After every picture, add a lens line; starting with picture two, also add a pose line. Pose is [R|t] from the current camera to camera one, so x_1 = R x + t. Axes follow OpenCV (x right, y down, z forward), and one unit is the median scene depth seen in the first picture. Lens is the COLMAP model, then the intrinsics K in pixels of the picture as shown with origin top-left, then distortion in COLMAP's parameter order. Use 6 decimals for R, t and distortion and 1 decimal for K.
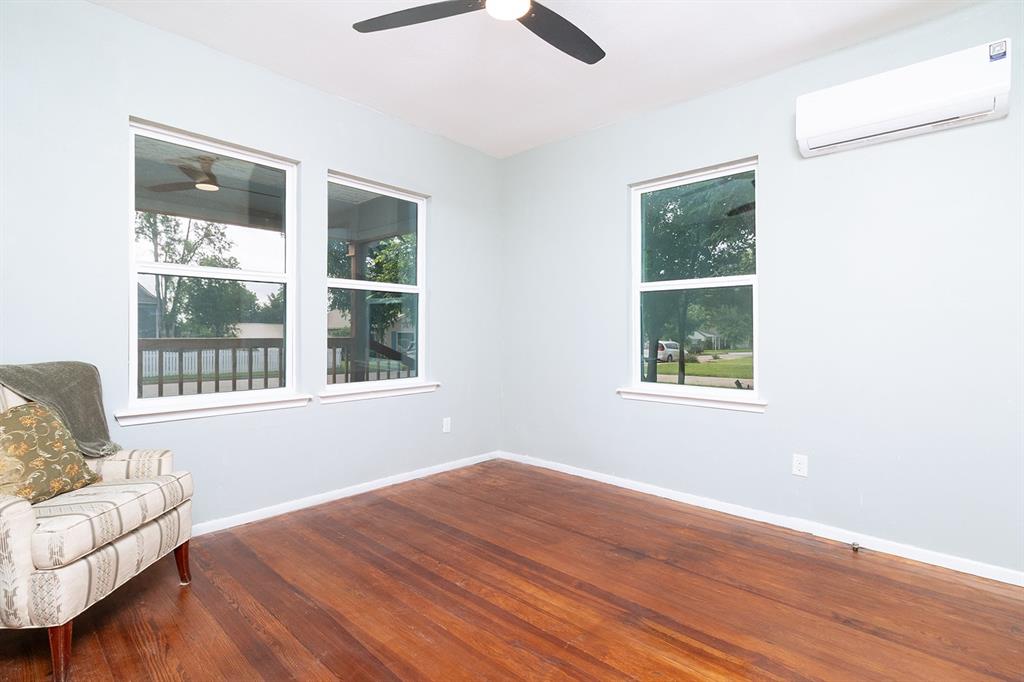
lens RADIAL K [[487.3, 0, 511.7], [0, 487.3, 336.3], [0, 0, 1]] dist [-0.000663, -0.000502]
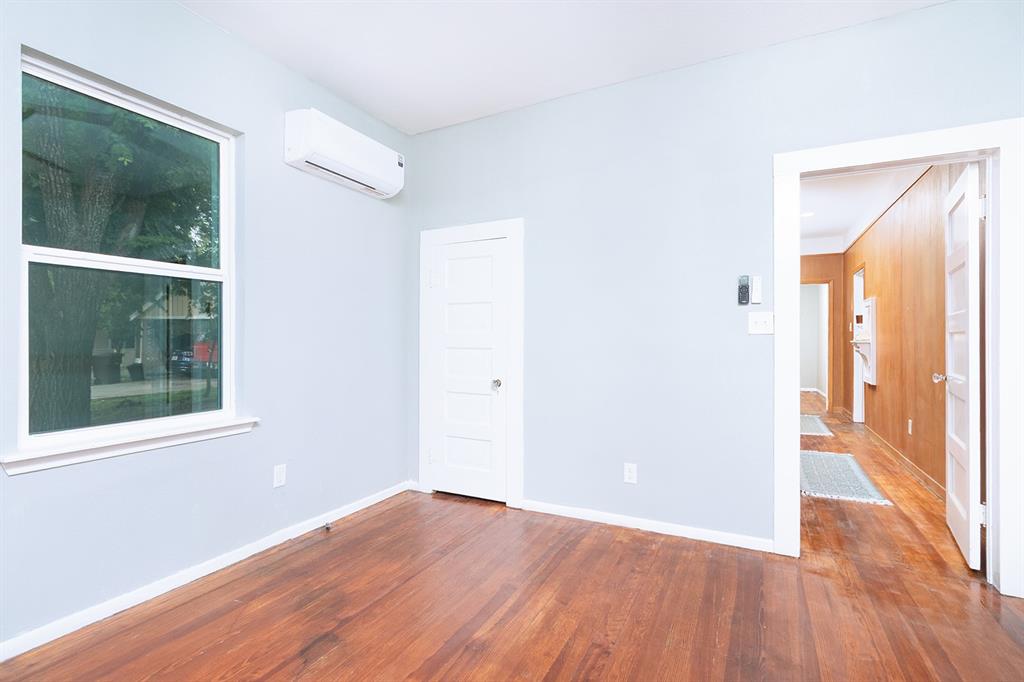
lens RADIAL K [[487.3, 0, 511.5], [0, 487.3, 339.6], [0, 0, 1]] dist [-0.000663, -0.000502]
pose [[-0.272580, -0.008233, 0.962098, -0.447054], [0.001116, 0.999960, 0.008873, -0.016059], [-0.962132, 0.003492, -0.272560, 0.774049]]
